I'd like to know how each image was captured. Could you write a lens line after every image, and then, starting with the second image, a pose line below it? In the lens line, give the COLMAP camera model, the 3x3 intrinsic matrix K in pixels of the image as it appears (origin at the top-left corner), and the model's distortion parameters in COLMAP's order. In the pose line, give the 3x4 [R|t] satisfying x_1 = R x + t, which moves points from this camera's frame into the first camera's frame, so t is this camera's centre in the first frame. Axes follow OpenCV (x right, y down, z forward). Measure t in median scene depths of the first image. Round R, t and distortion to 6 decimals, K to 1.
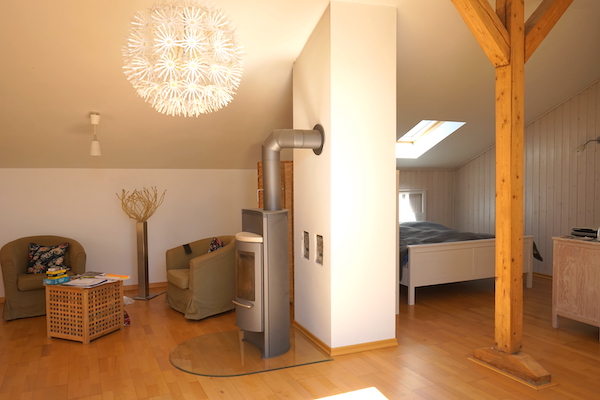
lens RADIAL K [[482.3, 0, 299.3], [0, 482.3, 200.6], [0, 0, 1]] dist [0.003443, 0.000177]
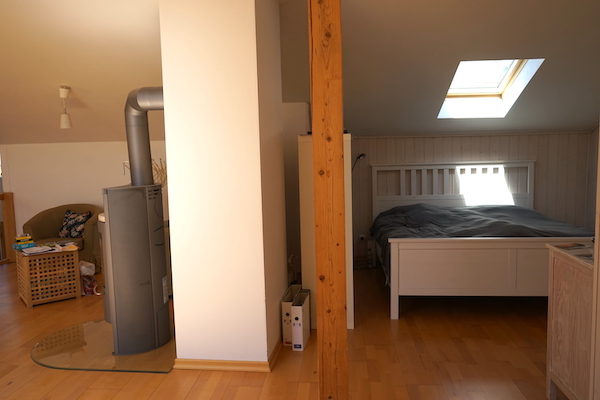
lens RADIAL K [[482.3, 0, 300.1], [0, 482.3, 199.8], [0, 0, 1]] dist [0.003443, 0.000177]
pose [[0.866553, 0.037389, -0.497683, 0.567055], [-0.009901, 0.998282, 0.057758, -0.006344], [0.498987, -0.045123, 0.865434, 0.372610]]
